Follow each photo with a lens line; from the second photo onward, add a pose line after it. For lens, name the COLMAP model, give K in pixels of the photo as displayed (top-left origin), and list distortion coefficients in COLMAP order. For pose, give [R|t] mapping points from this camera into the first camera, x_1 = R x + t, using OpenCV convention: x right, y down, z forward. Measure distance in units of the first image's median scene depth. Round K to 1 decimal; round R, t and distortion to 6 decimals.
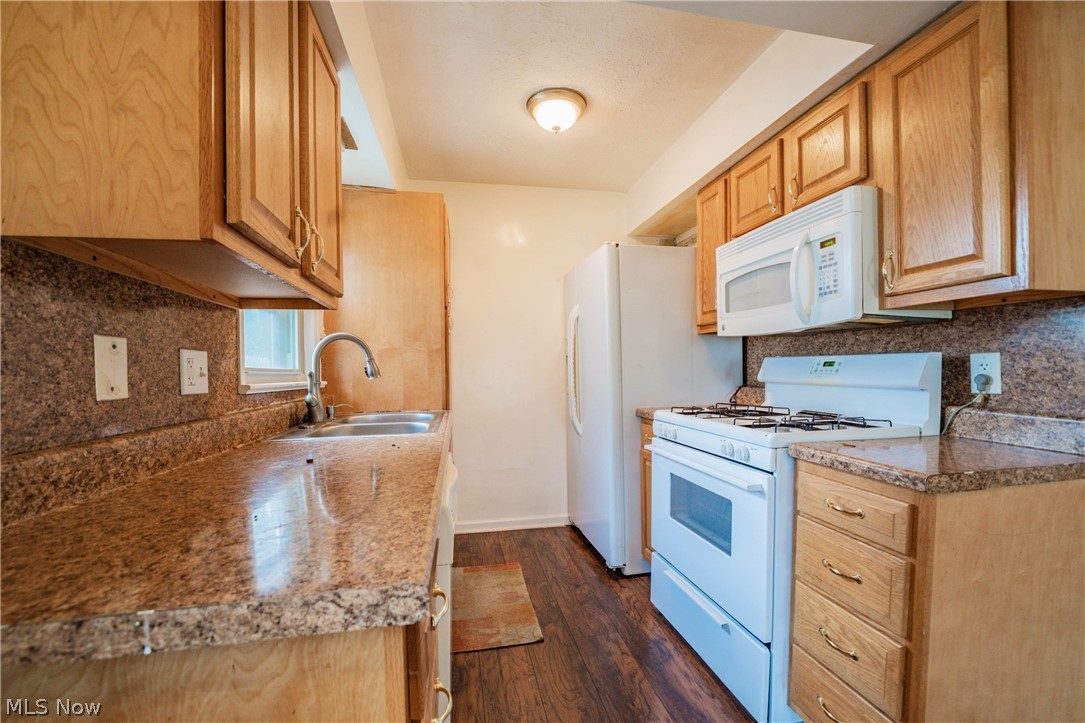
lens RADIAL K [[439.1, 0, 545.5], [0, 439.1, 366.0], [0, 0, 1]] dist [-0.017531, 0.000006]
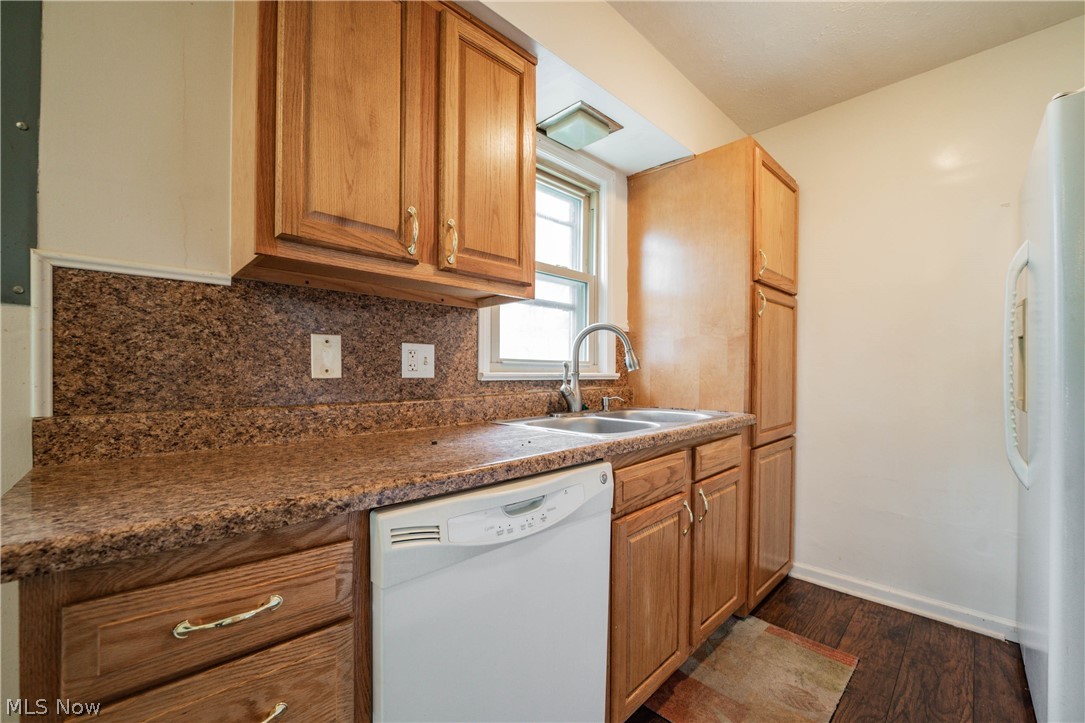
lens RADIAL K [[439.1, 0, 546.1], [0, 439.1, 369.2], [0, 0, 1]] dist [-0.017531, 0.000006]
pose [[0.560171, 0.012684, -0.828280, 0.573608], [0.000560, 0.999877, 0.015691, 0.022776], [0.828377, -0.009253, 0.560095, 0.716806]]
